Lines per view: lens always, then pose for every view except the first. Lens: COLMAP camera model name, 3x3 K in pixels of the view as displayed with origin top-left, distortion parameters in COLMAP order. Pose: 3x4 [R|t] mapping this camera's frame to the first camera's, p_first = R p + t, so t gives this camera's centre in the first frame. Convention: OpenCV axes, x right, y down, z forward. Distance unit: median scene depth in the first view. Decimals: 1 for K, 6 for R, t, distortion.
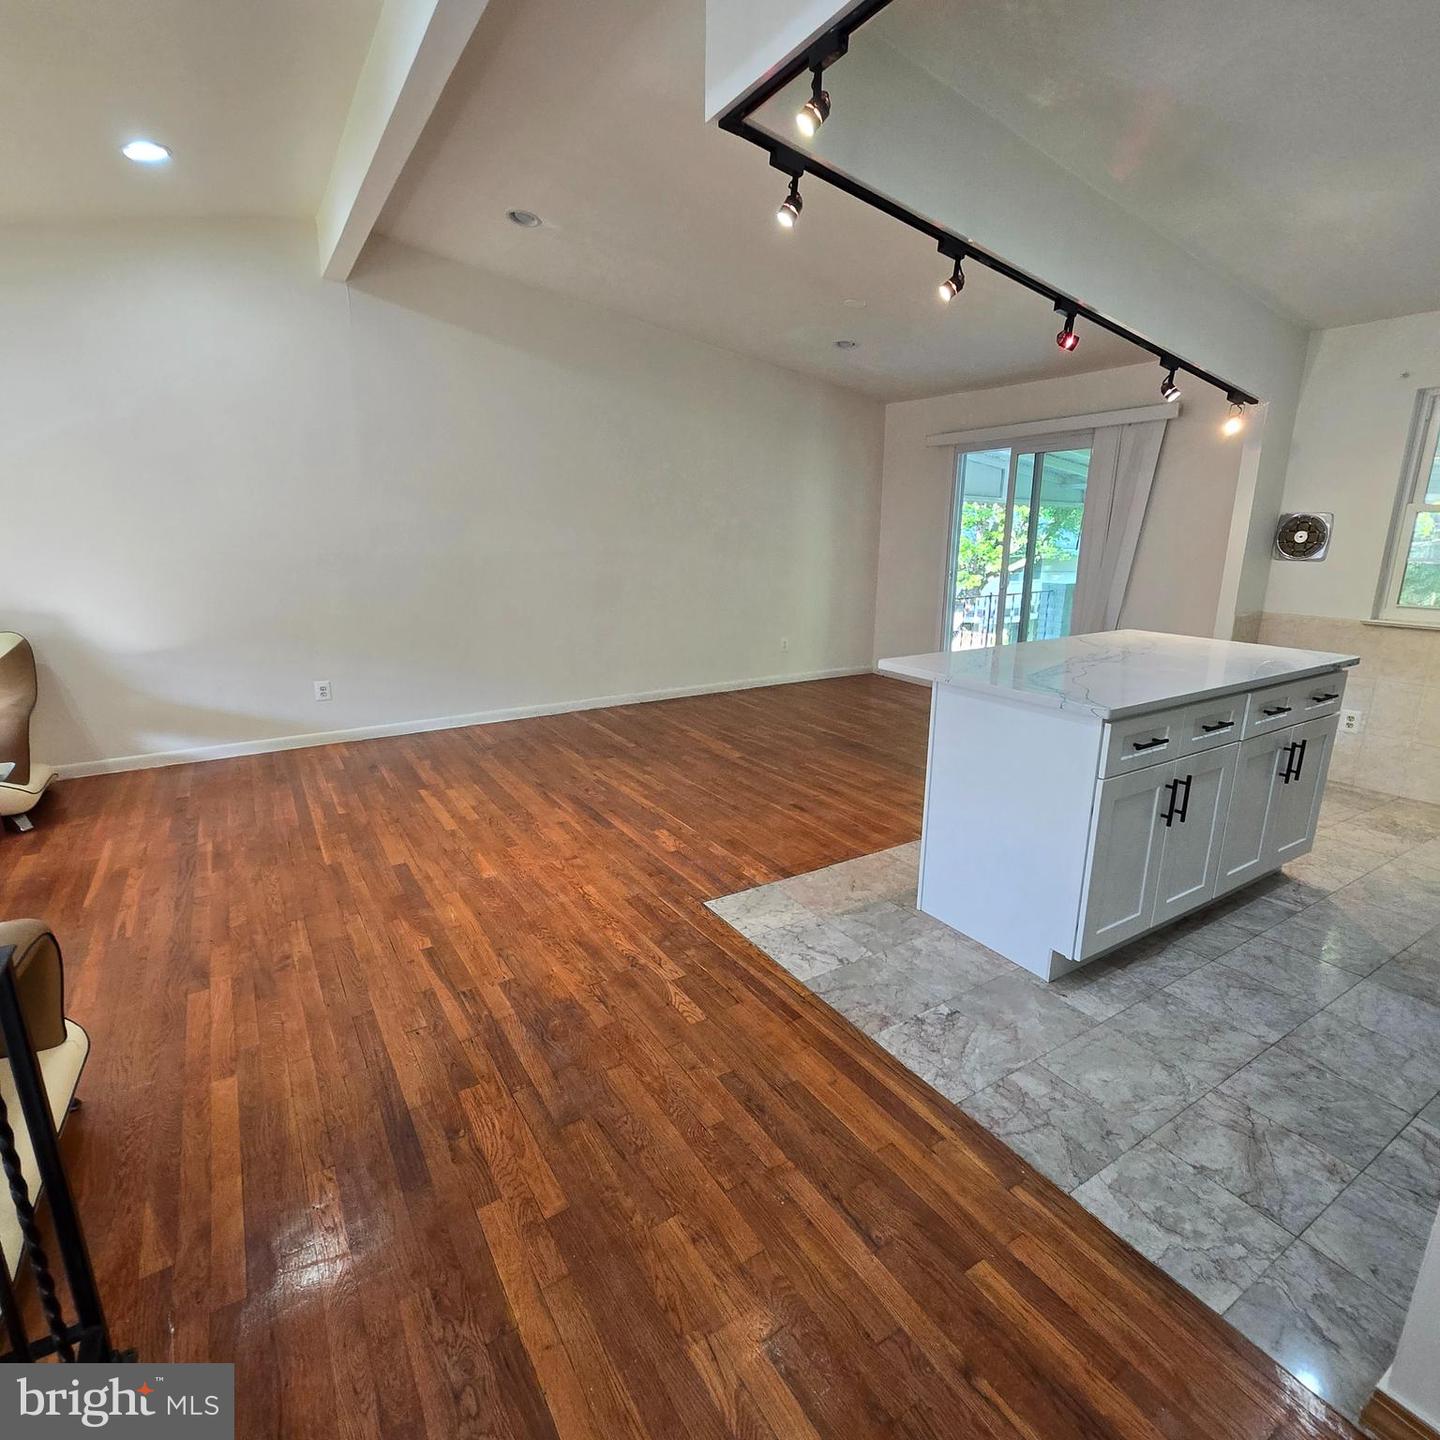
lens RADIAL K [[763.2, 0, 722.4], [0, 763.2, 722.4], [0, 0, 1]] dist [-0.000947, 0.000804]
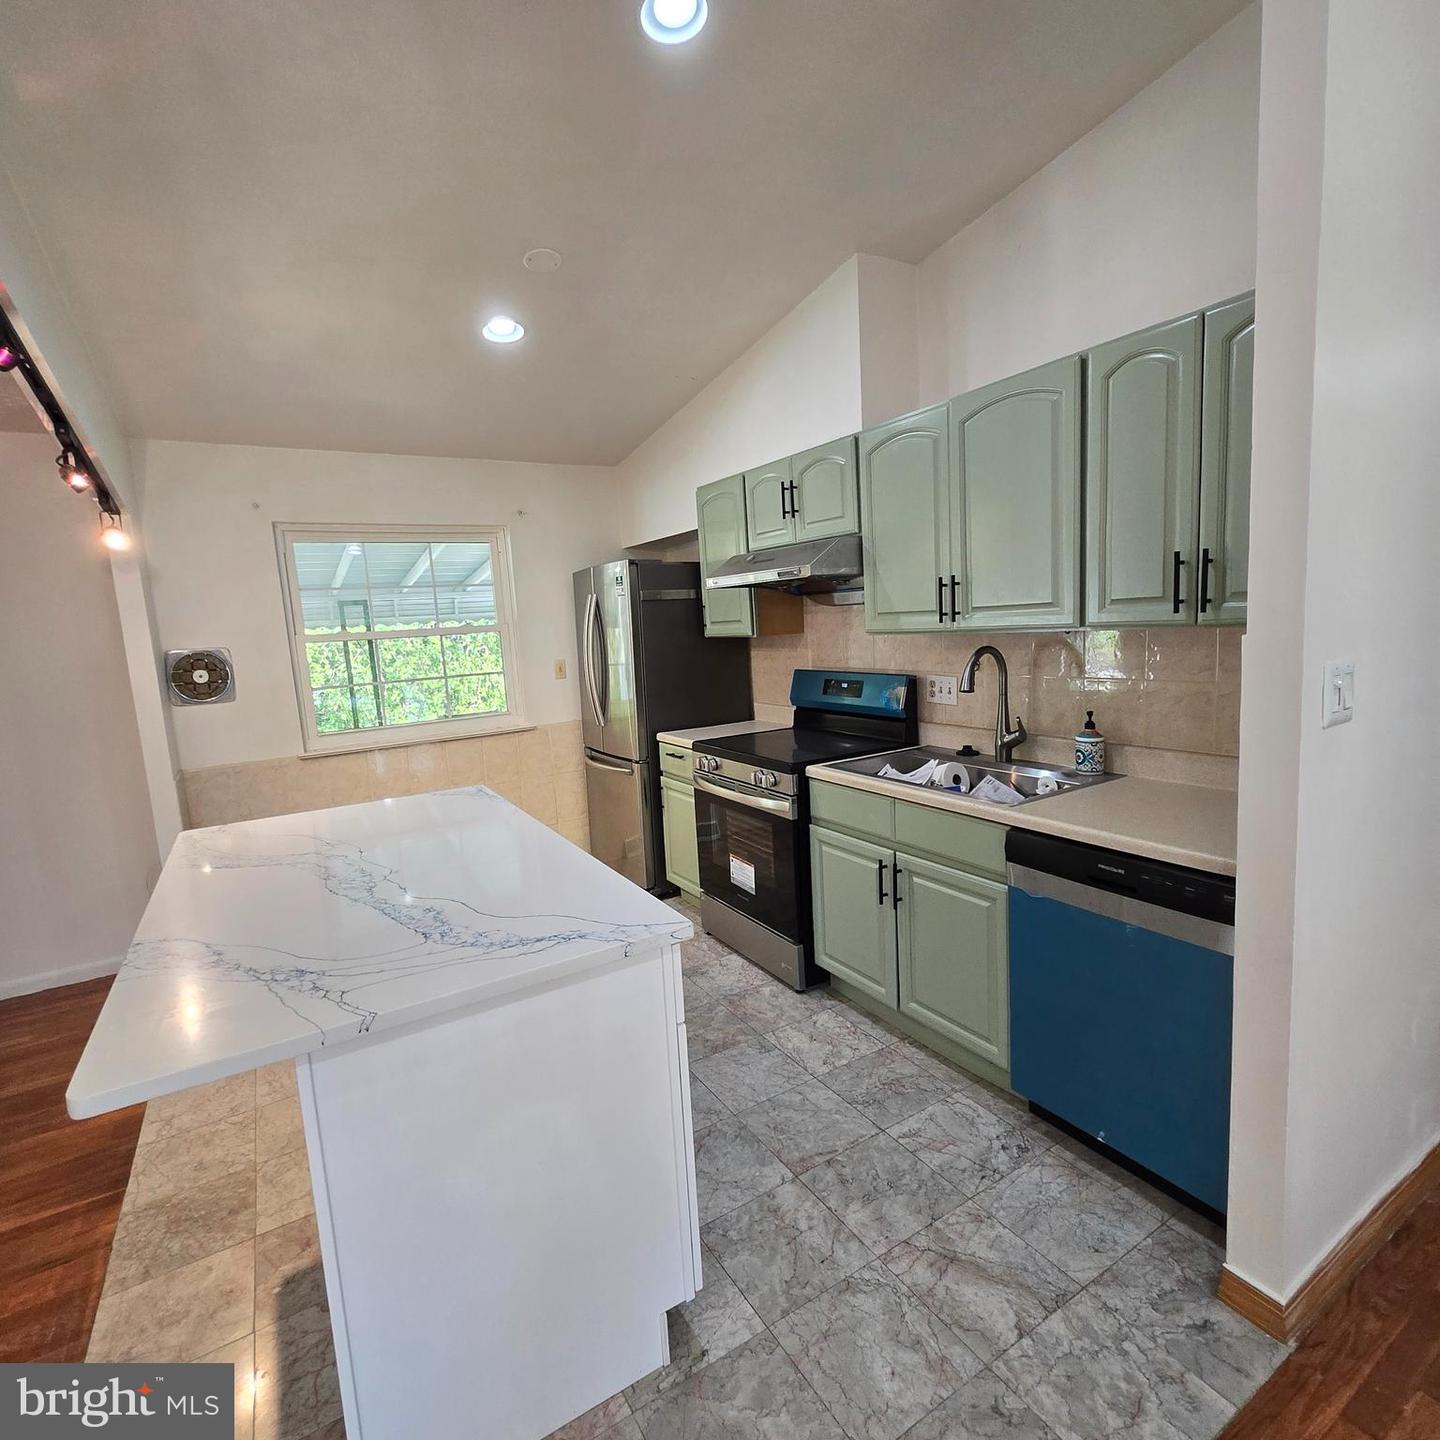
lens RADIAL K [[761.2, 0, 713.9], [0, 761.2, 719.8], [0, 0, 1]] dist [-0.000438, -0.000213]
pose [[0.014573, -0.135606, 0.990656, -0.120013], [0.305737, 0.943913, 0.124710, -0.221680], [-0.952005, 0.301063, 0.055215, 0.733777]]
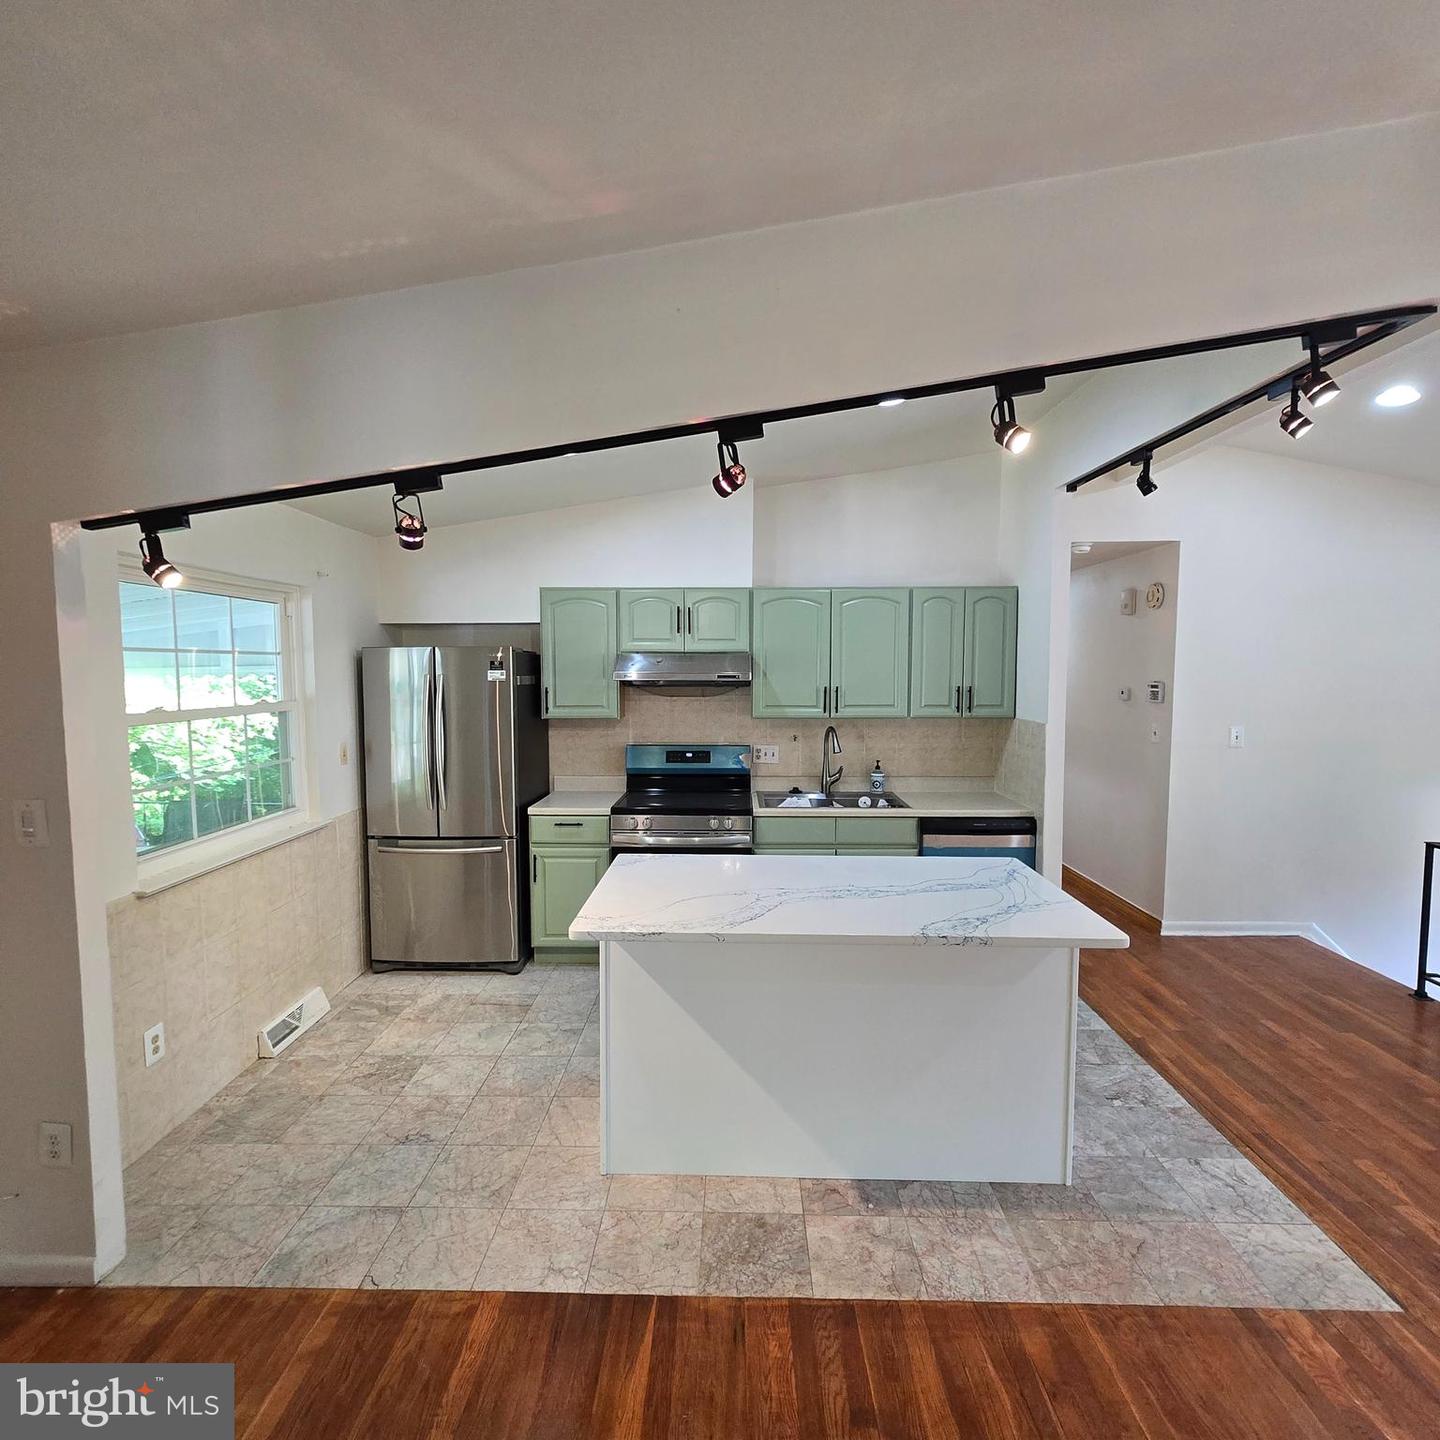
lens RADIAL K [[763.2, 0, 722.4], [0, 763.2, 722.4], [0, 0, 1]] dist [-0.000947, 0.000804]
pose [[-0.837274, -0.040591, 0.545274, 0.154410], [0.135668, 0.950634, 0.279086, -0.617790], [-0.529685, 0.307647, -0.790435, 1.957693]]
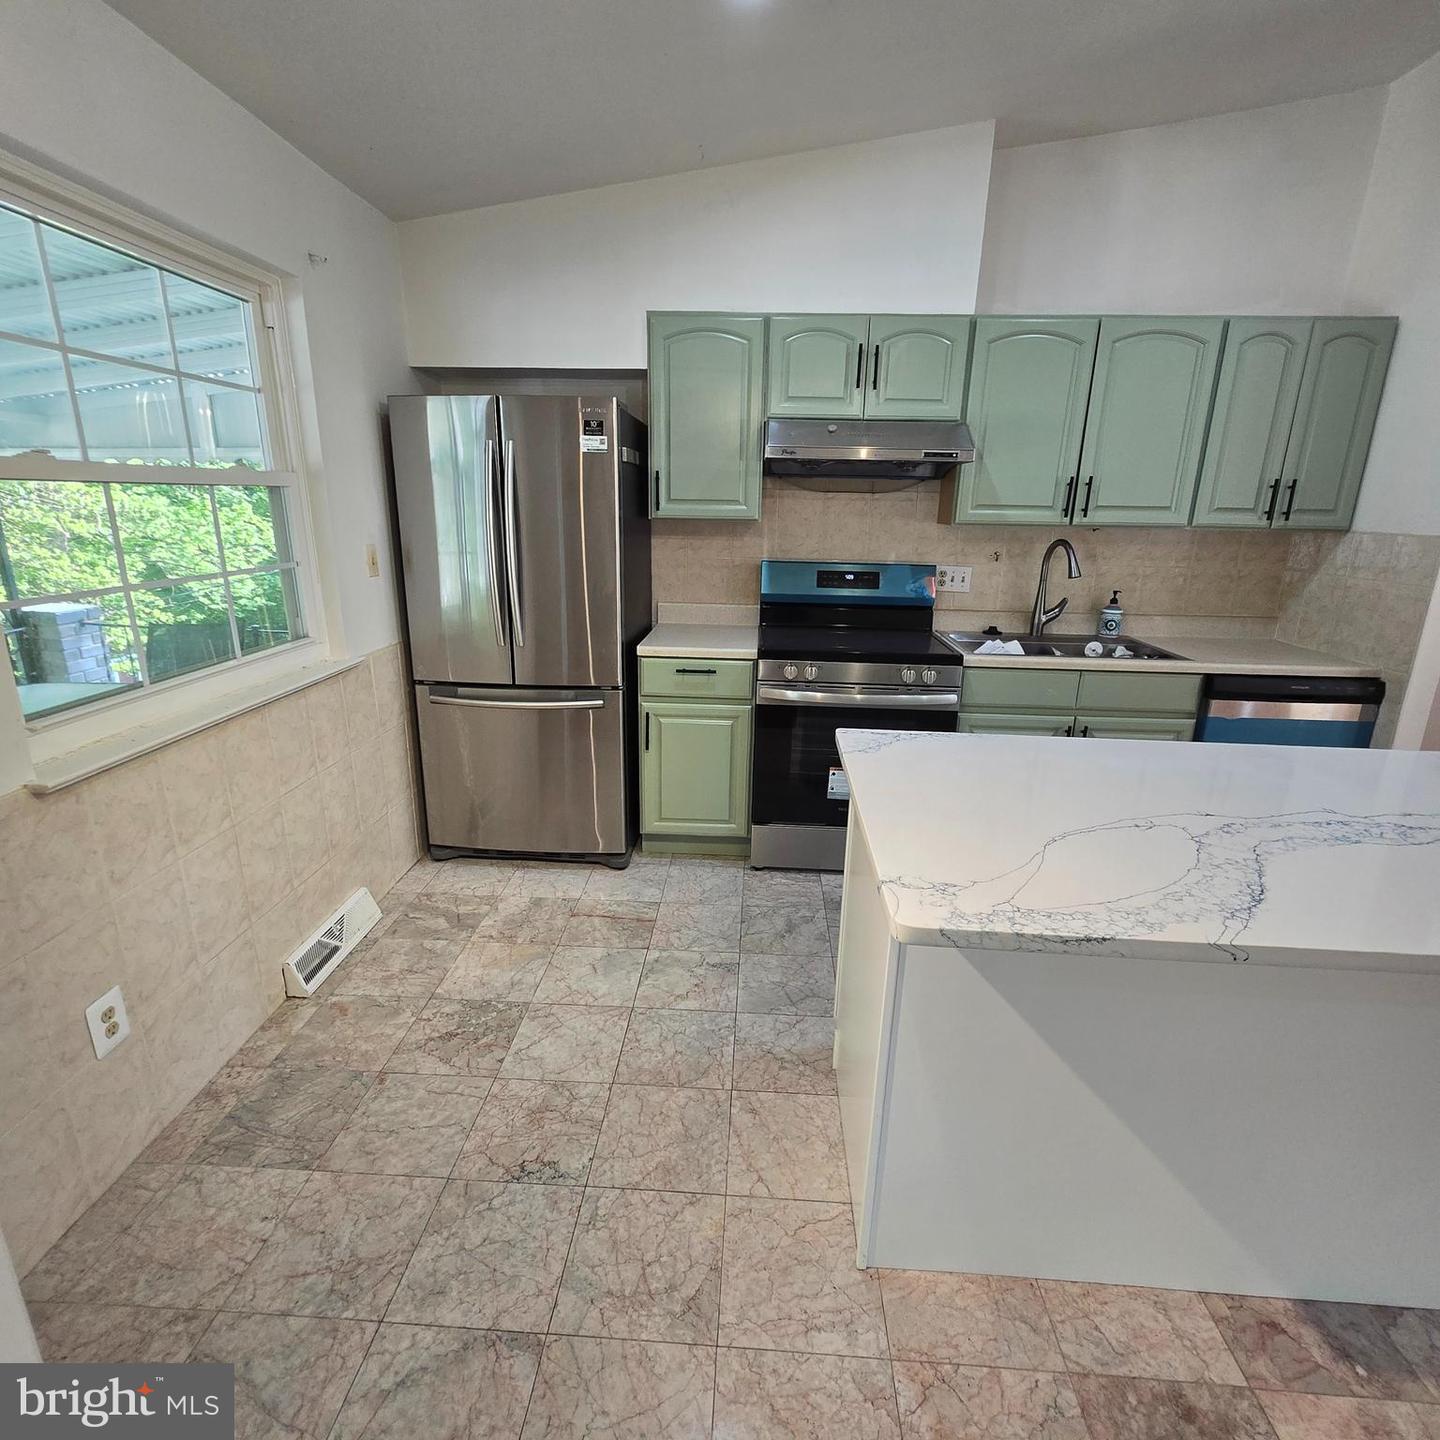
lens RADIAL K [[763.2, 0, 722.4], [0, 763.2, 722.4], [0, 0, 1]] dist [-0.000947, 0.000804]
pose [[-0.819364, -0.176706, 0.545361, 0.640571], [0.123660, 0.874434, 0.469121, -0.465375], [-0.559778, 0.451820, -0.694628, 1.717508]]
